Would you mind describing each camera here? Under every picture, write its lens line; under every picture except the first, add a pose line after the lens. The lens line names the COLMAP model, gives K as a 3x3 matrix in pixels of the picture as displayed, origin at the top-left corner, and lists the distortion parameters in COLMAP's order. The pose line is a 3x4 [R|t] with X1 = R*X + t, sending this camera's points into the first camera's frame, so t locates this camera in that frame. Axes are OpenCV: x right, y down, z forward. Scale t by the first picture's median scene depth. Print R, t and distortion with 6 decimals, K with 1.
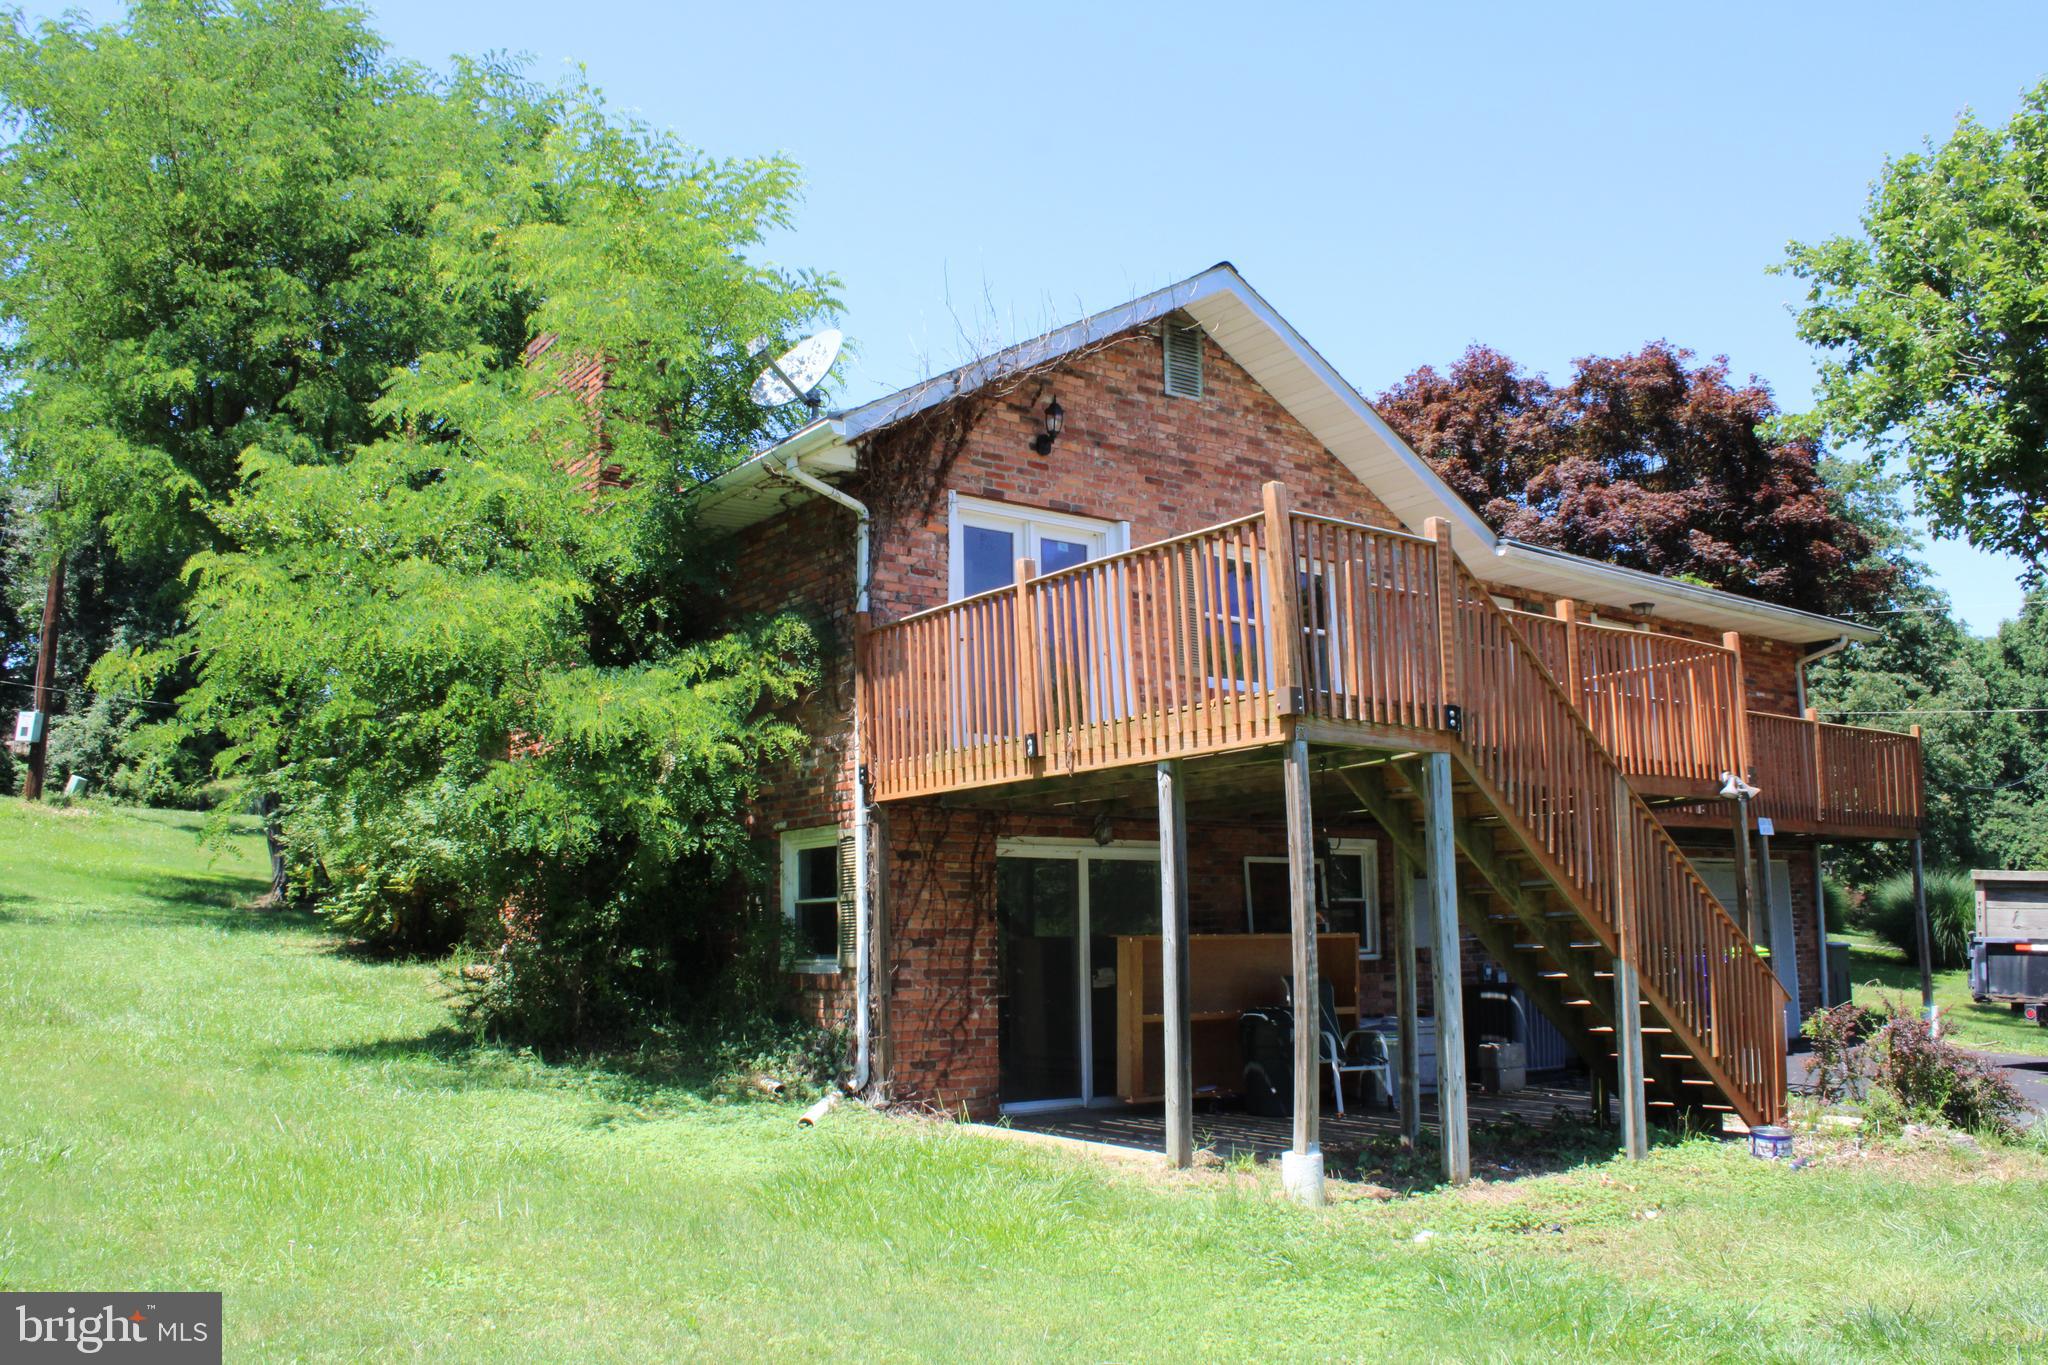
lens RADIAL K [[1698.9, 0, 1020.6], [0, 1698.9, 680.4], [0, 0, 1]] dist [-0.163395, 0.142396]
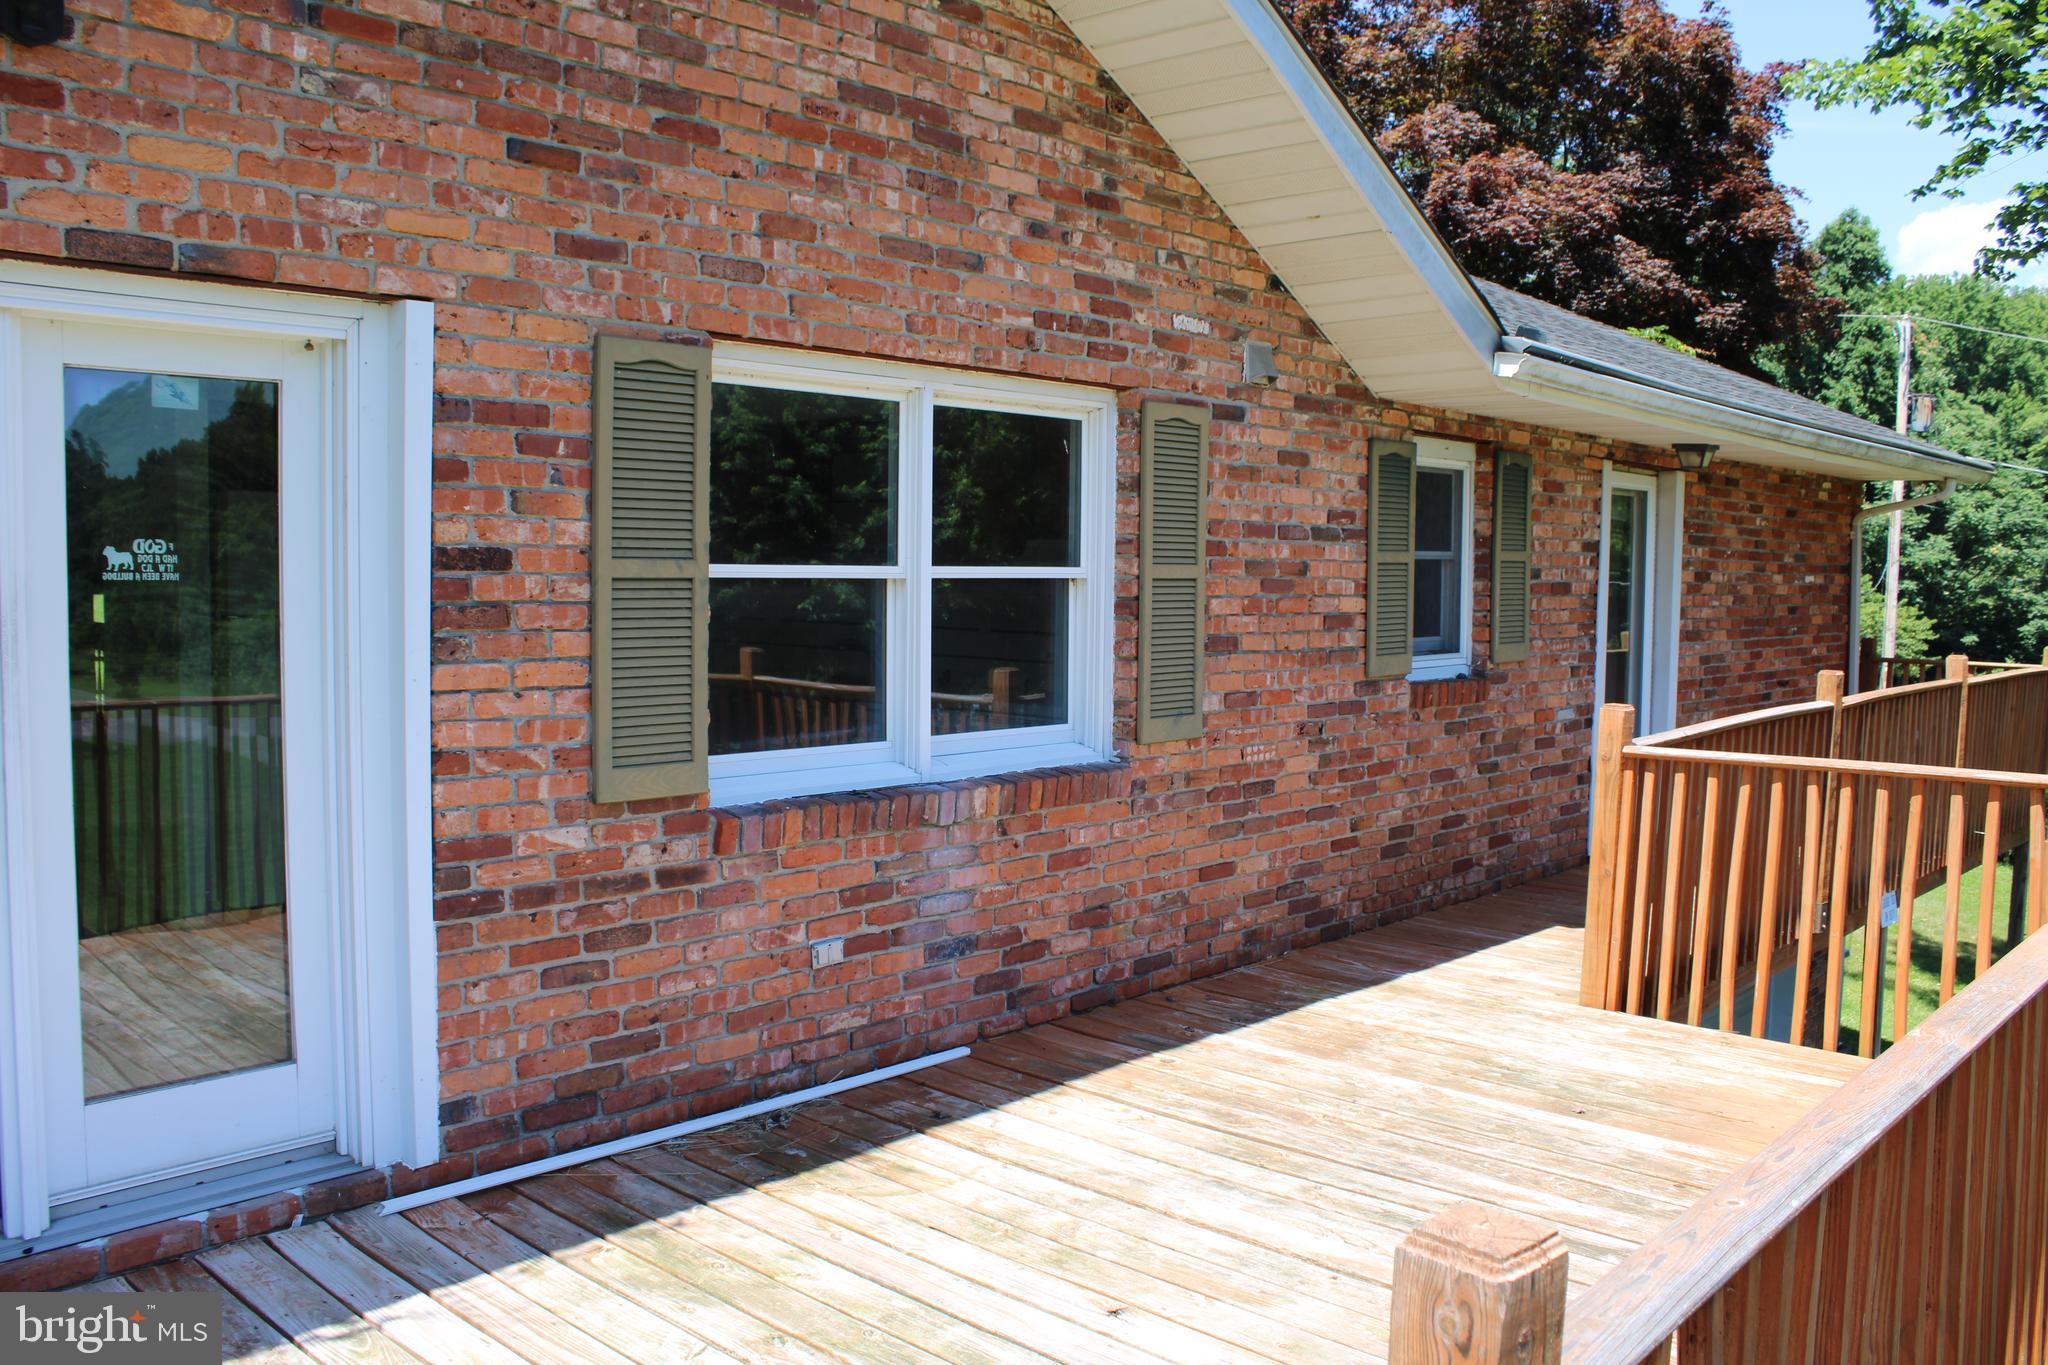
lens RADIAL K [[1698.9, 0, 1026.5], [0, 1698.9, 674.8], [0, 0, 1]] dist [-0.163395, 0.142396]
pose [[0.983741, 0.012790, 0.179135, 0.105826], [-0.052687, 0.974125, 0.219784, -0.092141], [-0.171689, -0.225648, 0.958961, 0.651062]]
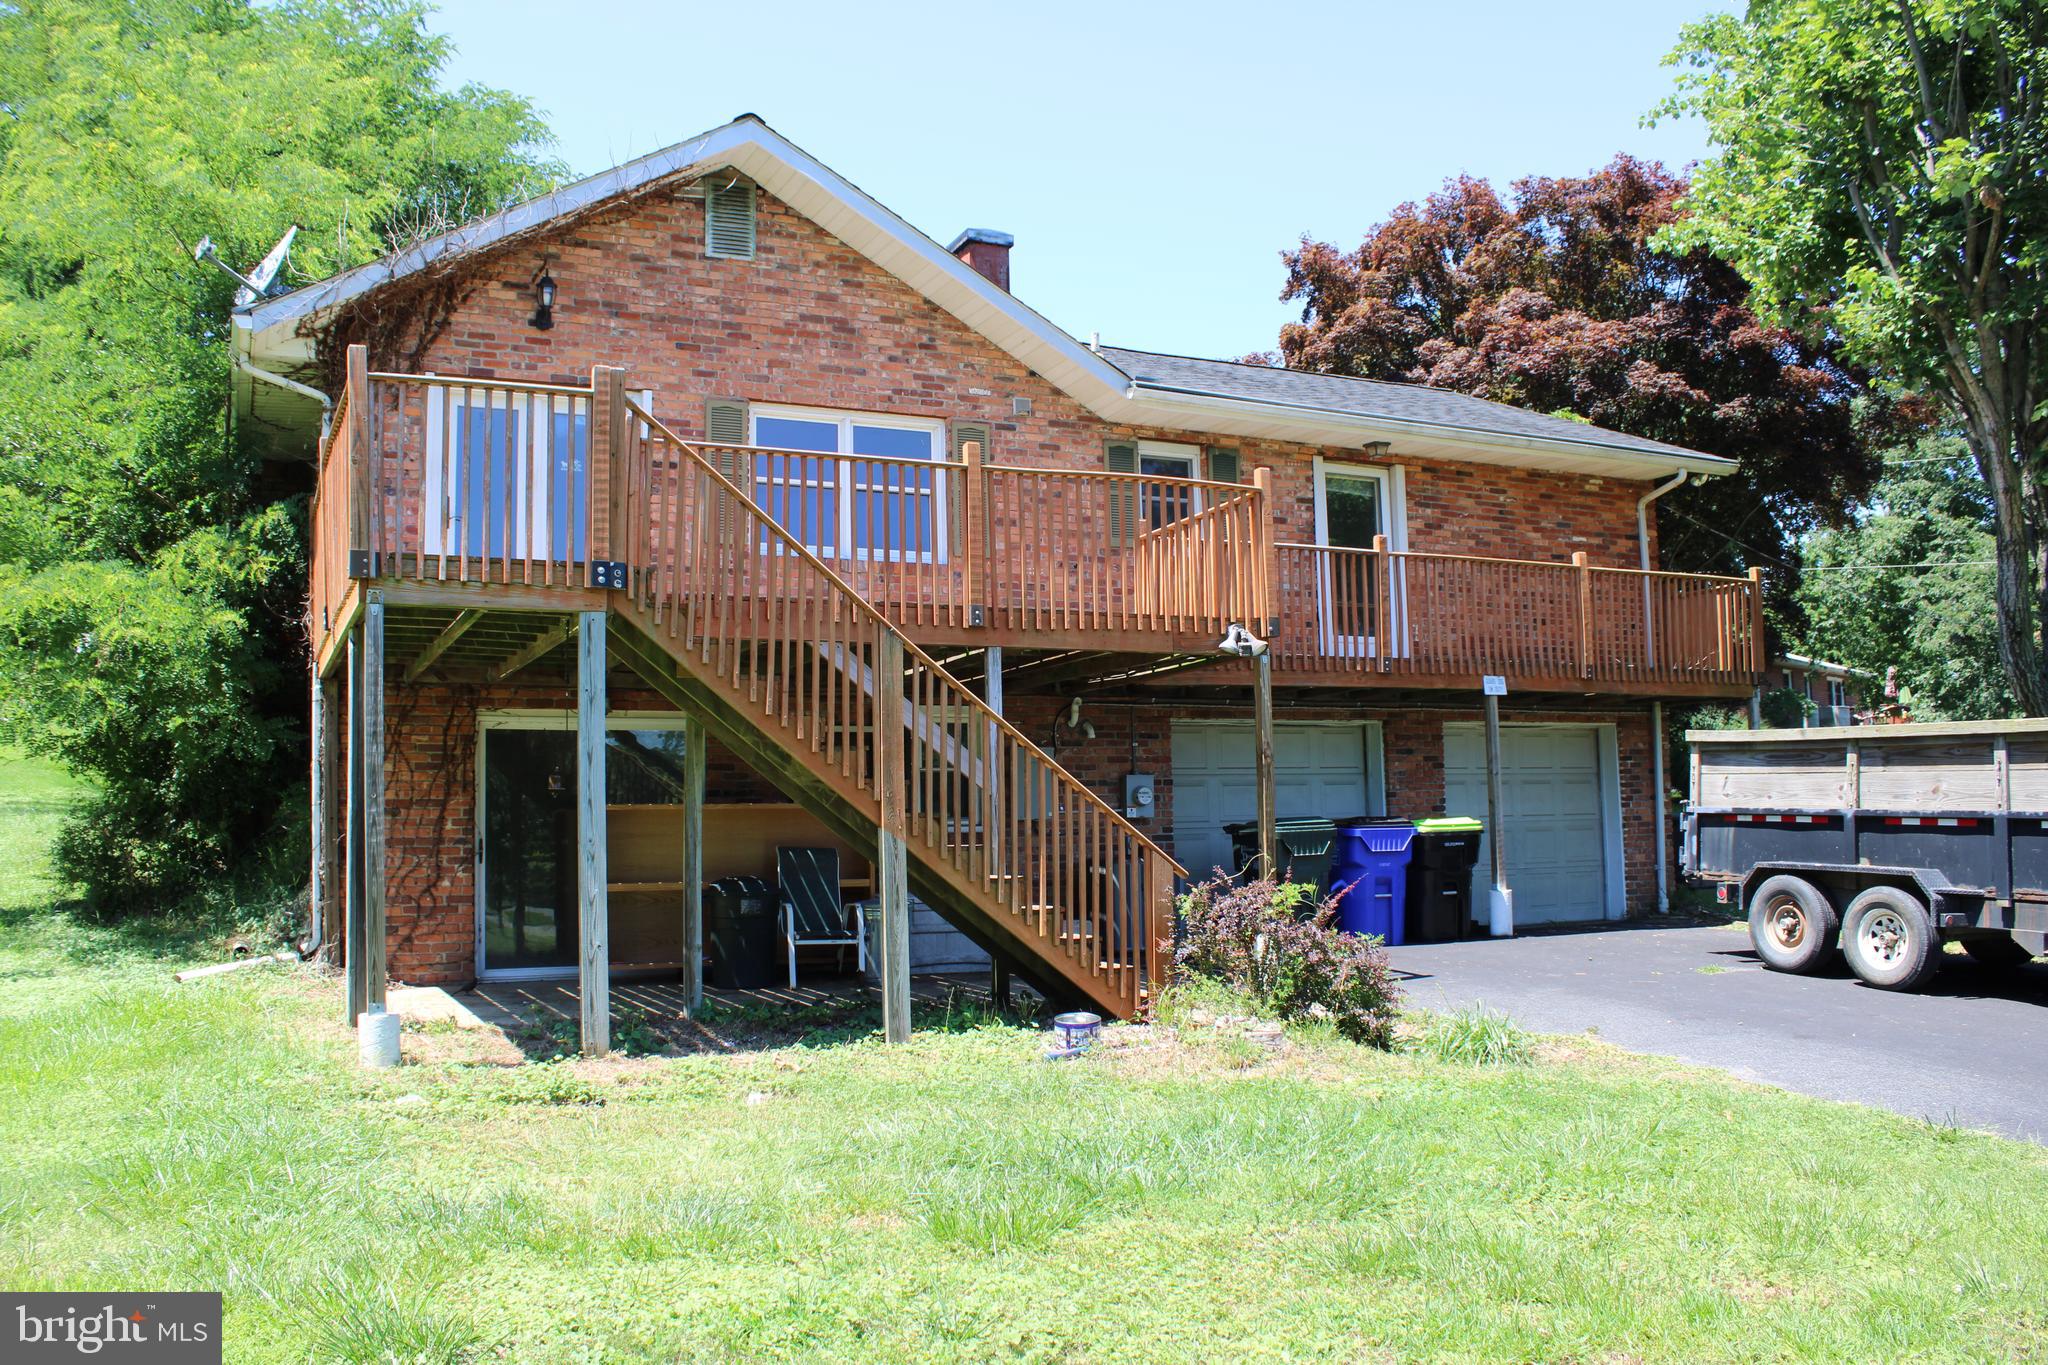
lens RADIAL K [[1698.9, 0, 1018.2], [0, 1698.9, 679.2], [0, 0, 1]] dist [-0.163395, 0.142396]
pose [[0.979593, -0.026565, -0.199228, 0.432666], [0.039979, 0.997174, 0.063612, 0.019443], [0.196975, -0.070279, 0.977886, 0.067359]]
